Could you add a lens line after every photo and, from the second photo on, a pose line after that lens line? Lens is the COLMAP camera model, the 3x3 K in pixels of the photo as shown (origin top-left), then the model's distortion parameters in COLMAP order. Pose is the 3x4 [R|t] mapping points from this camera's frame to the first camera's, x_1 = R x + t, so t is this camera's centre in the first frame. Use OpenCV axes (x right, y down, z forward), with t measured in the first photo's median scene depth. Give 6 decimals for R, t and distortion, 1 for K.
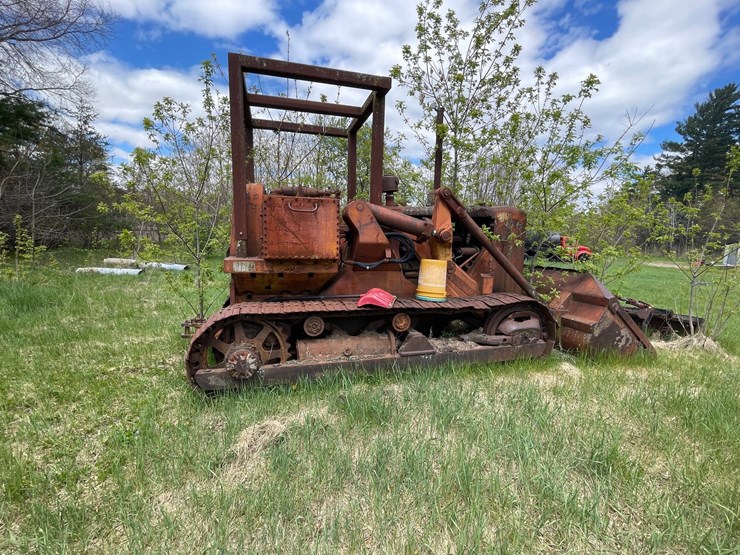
lens RADIAL K [[323.2, 0, 362.6], [0, 323.2, 279.2], [0, 0, 1]] dist [-0.003390, -0.000478]
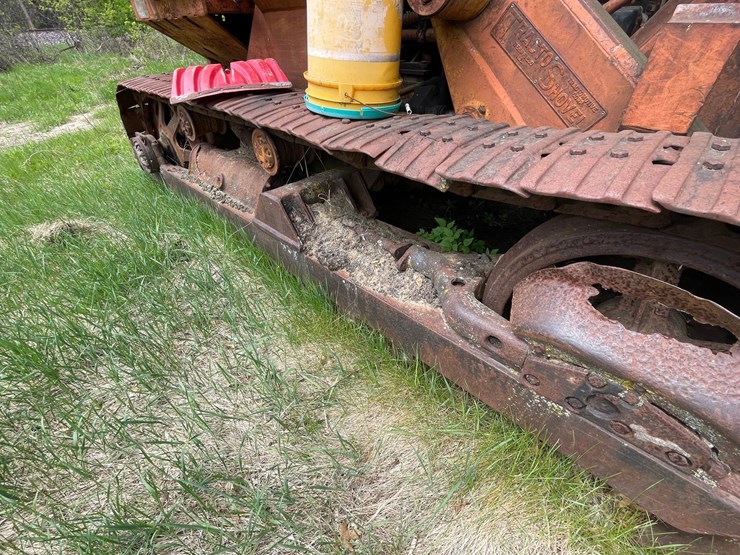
lens RADIAL K [[334.5, 0, 370.0], [0, 334.5, 277.5], [0, 0, 1]] dist [-0.002621, -0.000862]
pose [[0.527224, 0.487384, -0.696054, 0.532038], [-0.066272, 0.840241, 0.538147, 0.023689], [0.847138, -0.237595, 0.475296, 0.805981]]
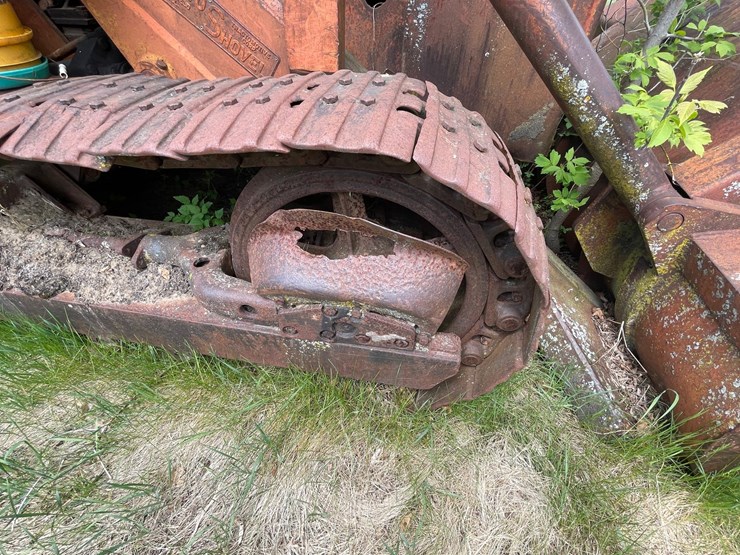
lens RADIAL K [[334.5, 0, 370.0], [0, 334.5, 277.5], [0, 0, 1]] dist [-0.002621, -0.000862]
pose [[0.913099, 0.277568, -0.298674, 0.577659], [-0.050149, 0.803406, 0.593316, 0.022660], [0.404642, -0.526778, 0.747509, 0.854526]]
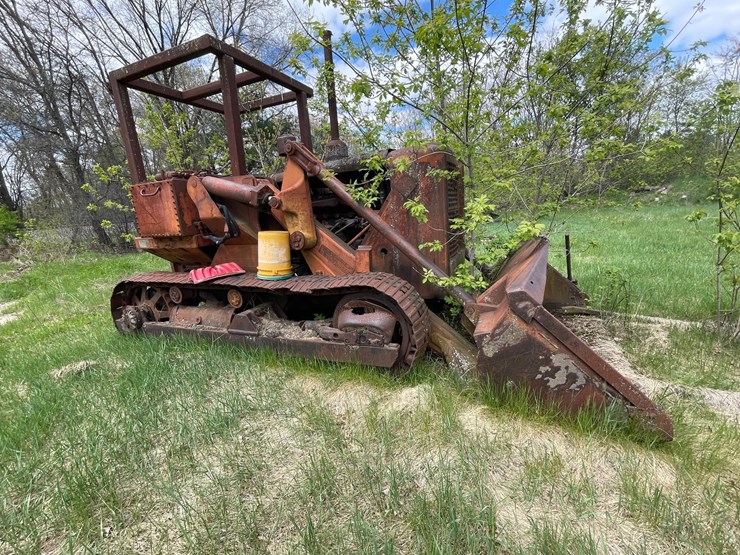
lens RADIAL K [[323.2, 0, 362.6], [0, 323.2, 279.2], [0, 0, 1]] dist [-0.003390, -0.000478]
pose [[0.784155, 0.058293, -0.617821, 0.938665], [0.009126, 0.994387, 0.105406, -0.021894], [0.620498, -0.088293, 0.779222, 0.451083]]
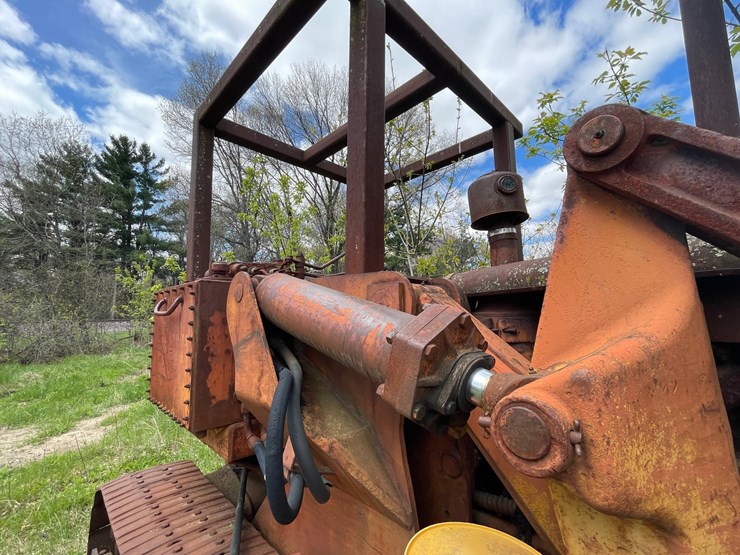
lens RADIAL K [[334.5, 0, 370.0], [0, 334.5, 277.5], [0, 0, 1]] dist [-0.002621, -0.000862]
pose [[0.503105, -0.128047, -0.854687, 0.340884], [-0.086493, 0.976537, -0.197216, -0.158370], [0.859886, 0.173144, 0.480225, 0.837230]]
